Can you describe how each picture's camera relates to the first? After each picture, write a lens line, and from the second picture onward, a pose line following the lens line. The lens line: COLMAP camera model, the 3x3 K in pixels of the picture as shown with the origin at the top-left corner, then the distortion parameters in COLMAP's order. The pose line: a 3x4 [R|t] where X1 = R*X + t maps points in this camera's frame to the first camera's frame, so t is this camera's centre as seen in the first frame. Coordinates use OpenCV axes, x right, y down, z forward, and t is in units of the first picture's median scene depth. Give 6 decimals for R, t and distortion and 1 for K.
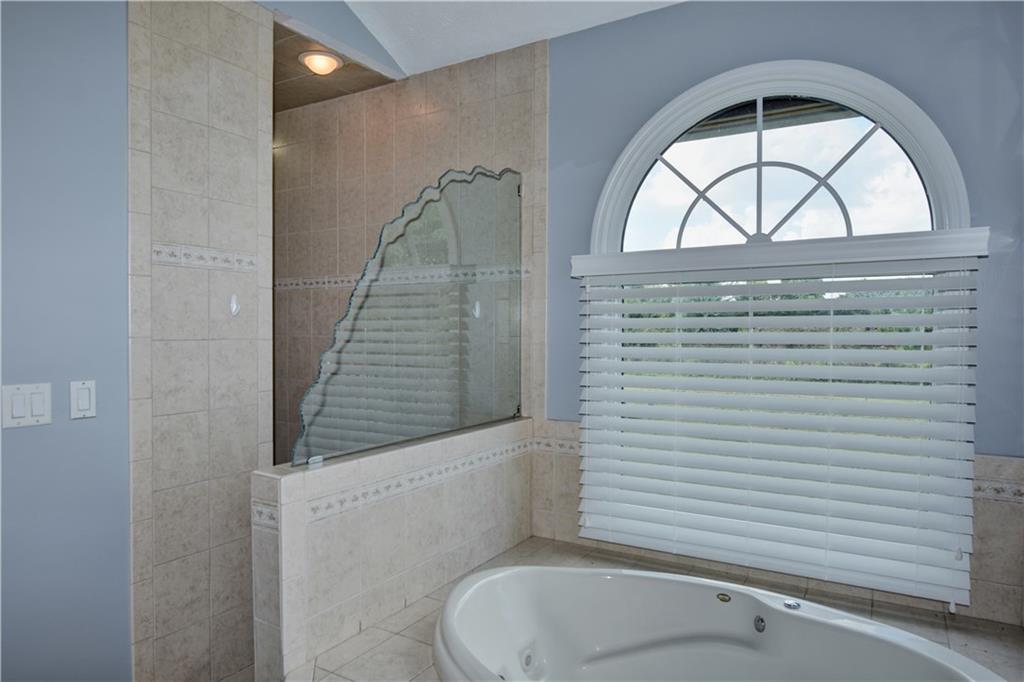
lens RADIAL K [[628.1, 0, 513.0], [0, 628.1, 348.9], [0, 0, 1]] dist [-0.011940, -0.002015]
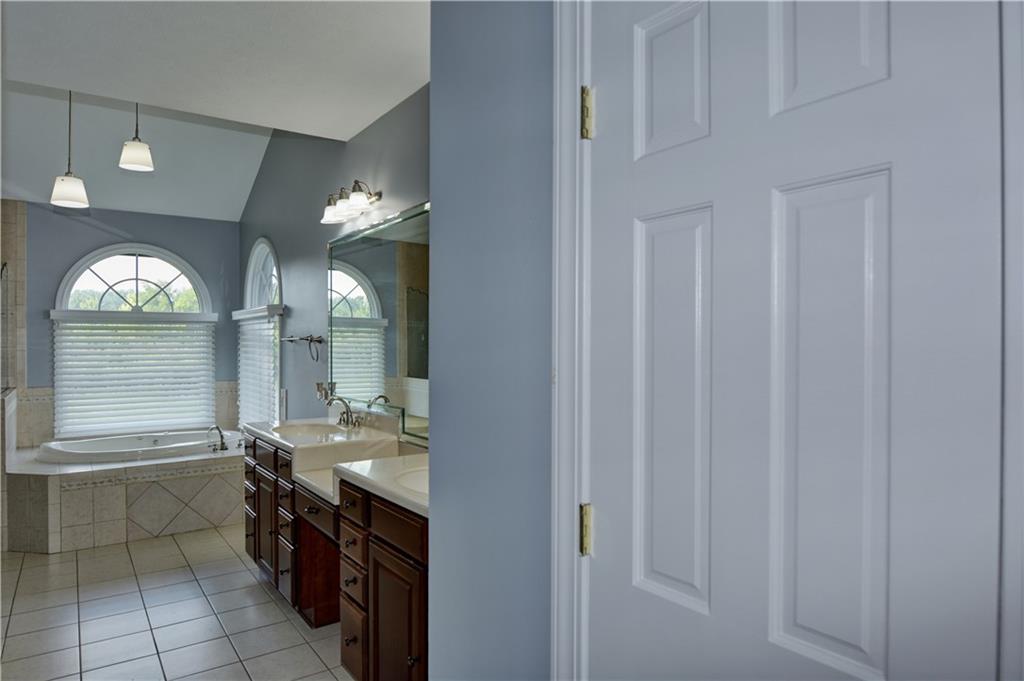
lens RADIAL K [[628.1, 0, 518.3], [0, 628.1, 342.6], [0, 0, 1]] dist [-0.011940, -0.002015]
pose [[0.387392, 0.002460, 0.921912, -1.279700], [0.032342, 0.999345, -0.016257, 0.054741], [-0.921347, 0.036114, 0.387059, -1.338820]]
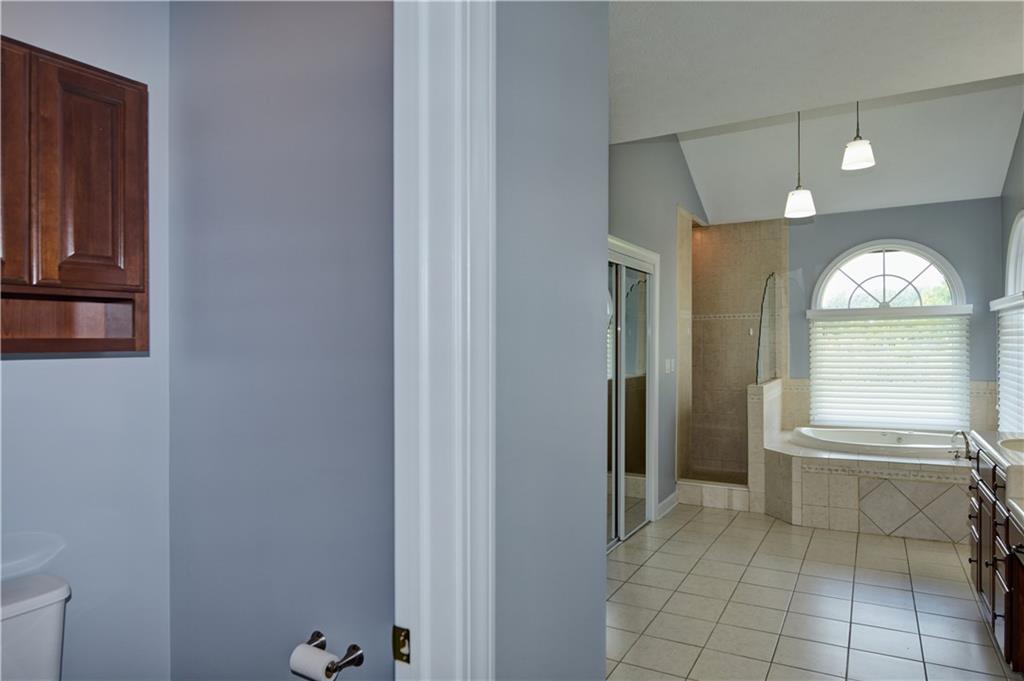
lens RADIAL K [[628.1, 0, 517.1], [0, 628.1, 347.4], [0, 0, 1]] dist [-0.011940, -0.002015]
pose [[0.999380, -0.008929, 0.034050, -1.127286], [0.009899, 0.999547, -0.028425, 0.057238], [-0.033781, 0.028744, 0.999016, -1.413307]]
